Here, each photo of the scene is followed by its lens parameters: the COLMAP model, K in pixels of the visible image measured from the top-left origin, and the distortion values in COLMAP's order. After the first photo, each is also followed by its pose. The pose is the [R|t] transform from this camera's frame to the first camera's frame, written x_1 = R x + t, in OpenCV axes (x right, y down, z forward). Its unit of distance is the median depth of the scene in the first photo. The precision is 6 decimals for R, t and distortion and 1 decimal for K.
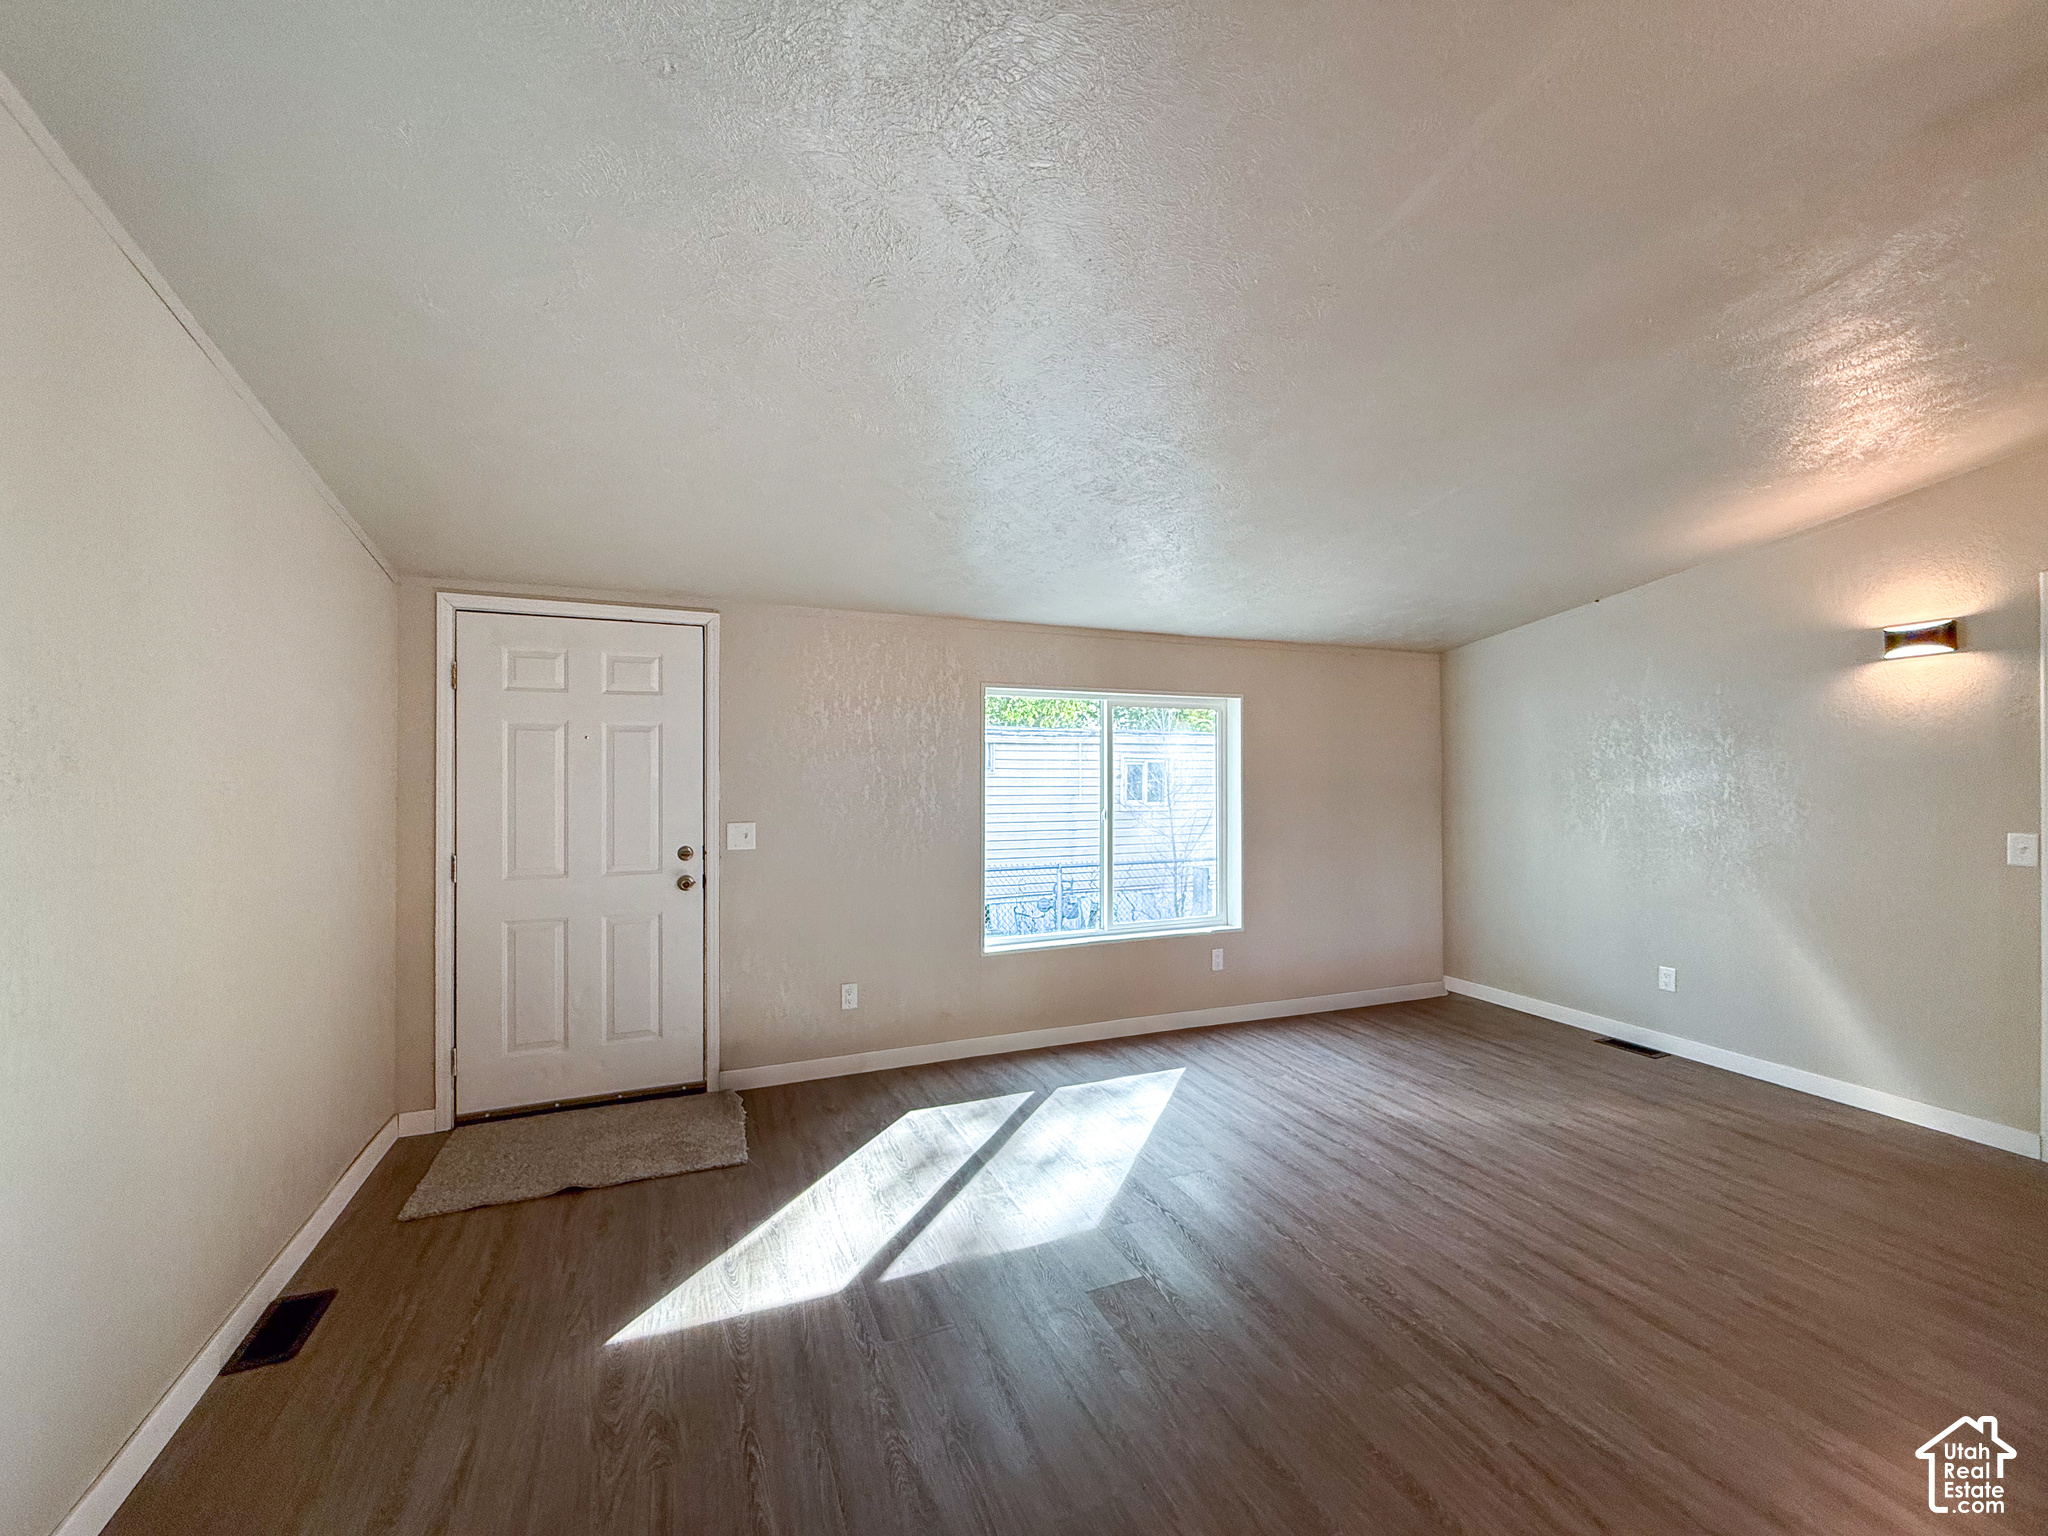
lens RADIAL K [[825.3, 0, 1028.7], [0, 825.3, 768.4], [0, 0, 1]] dist [0.004369, 0.000393]
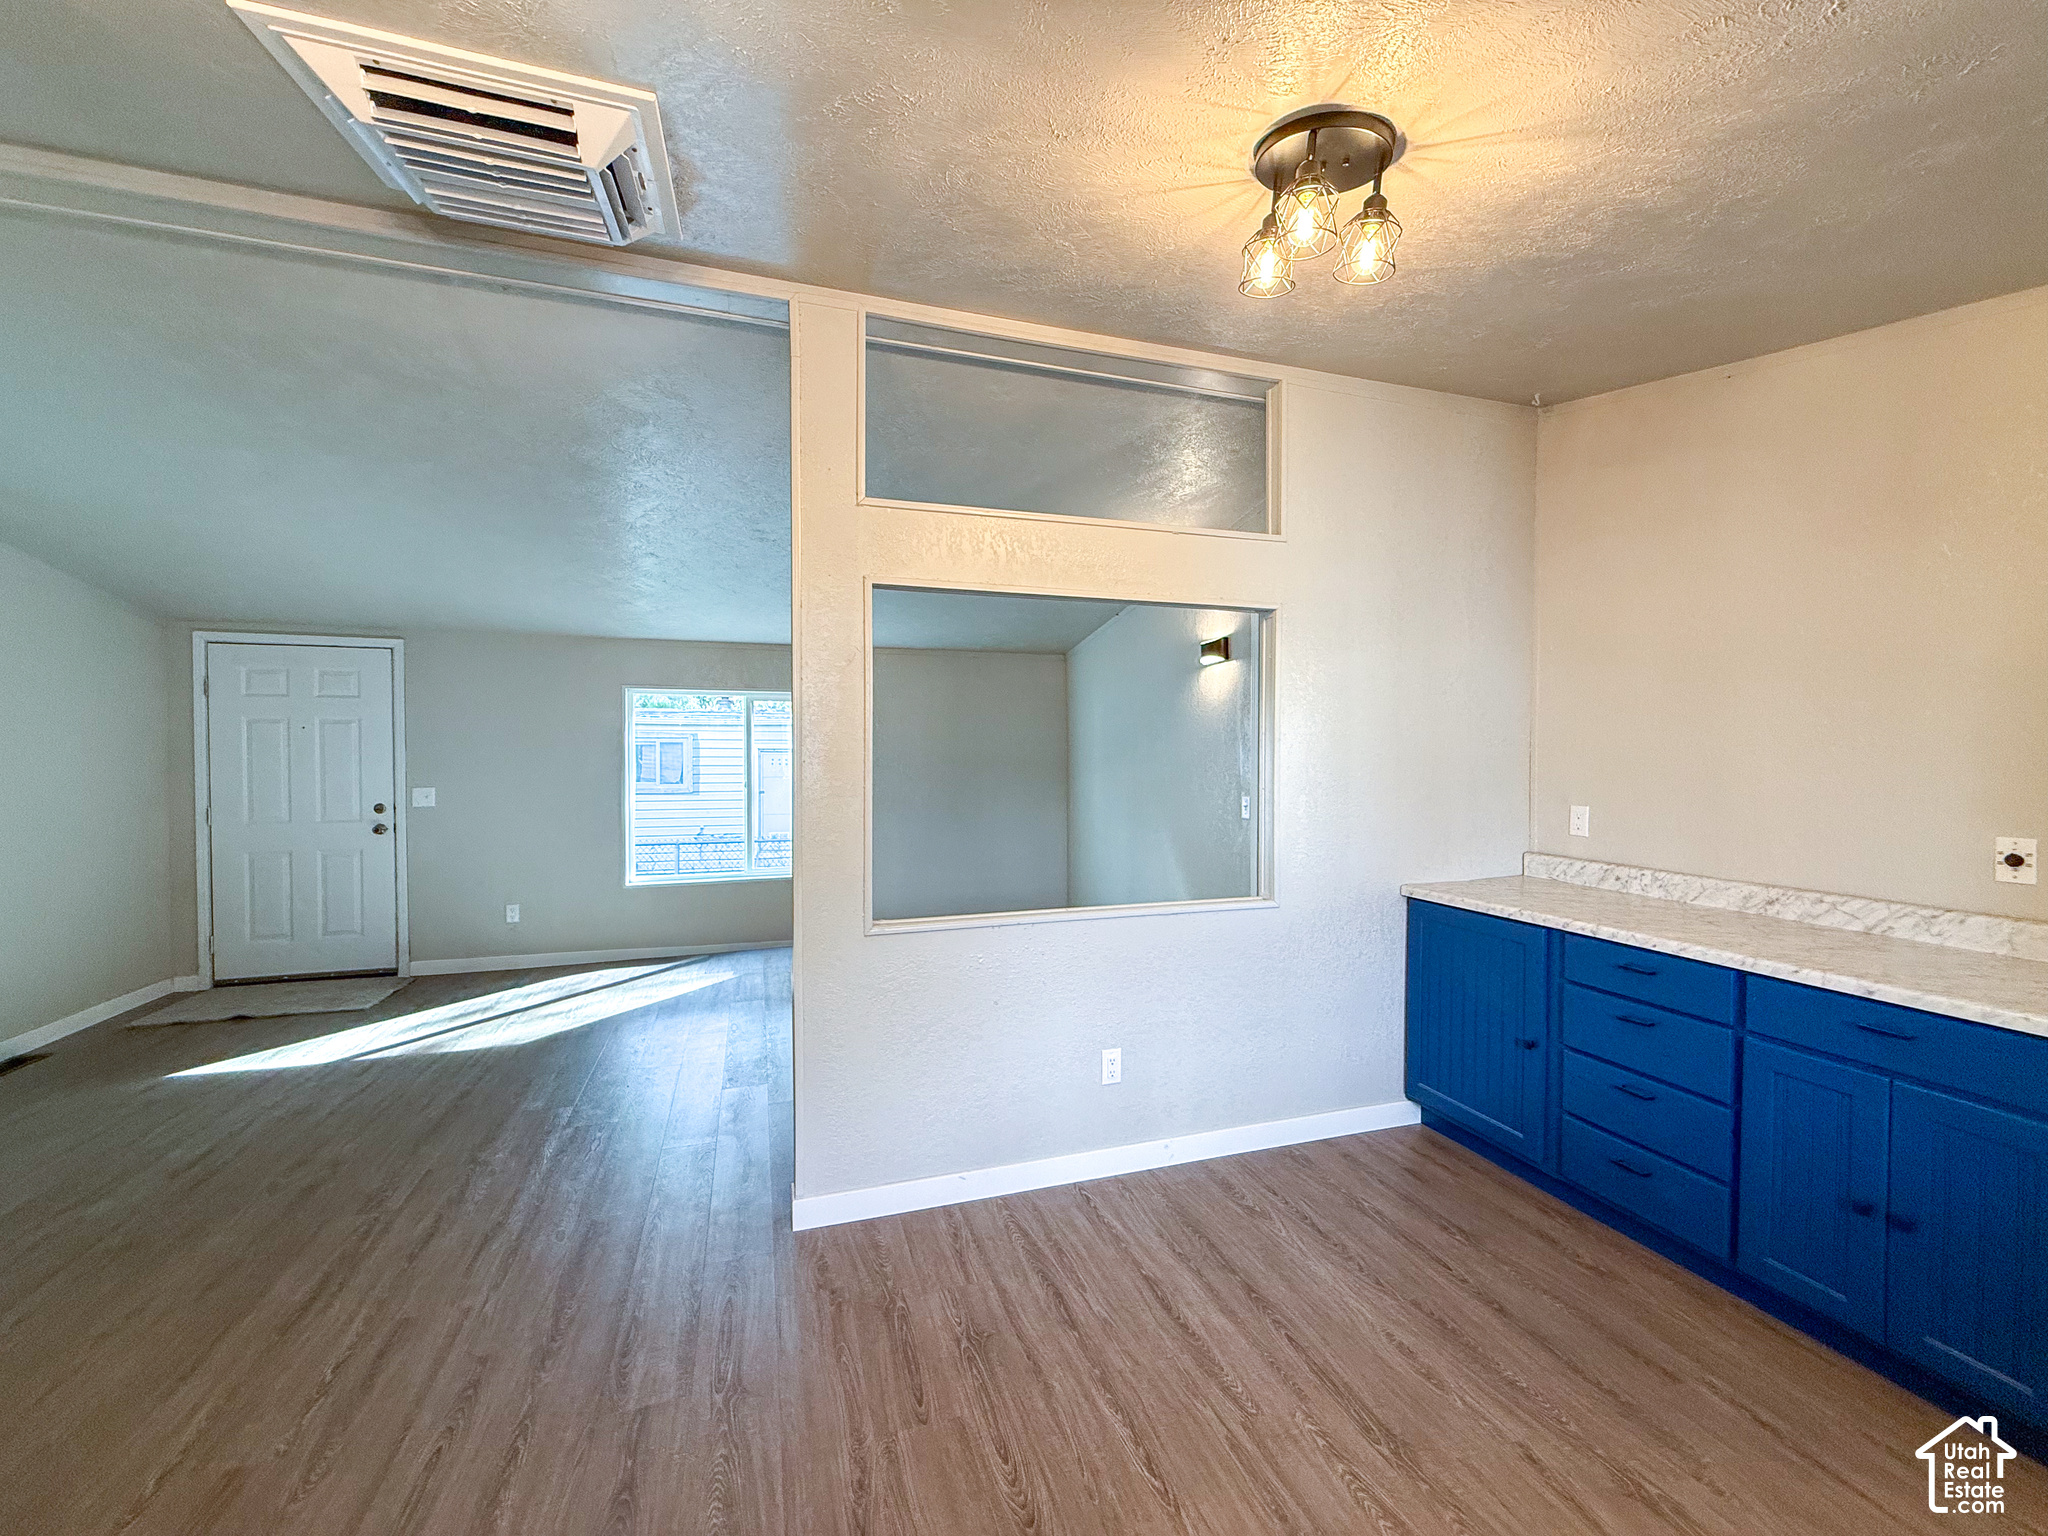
lens RADIAL K [[825.3, 0, 1021.4], [0, 825.3, 768.2], [0, 0, 1]] dist [0.004369, 0.000393]
pose [[0.995524, 0.001018, -0.094501, 0.870364], [0.000999, 0.999773, 0.021292, 0.003981], [0.094501, -0.021291, 0.995297, -0.336362]]
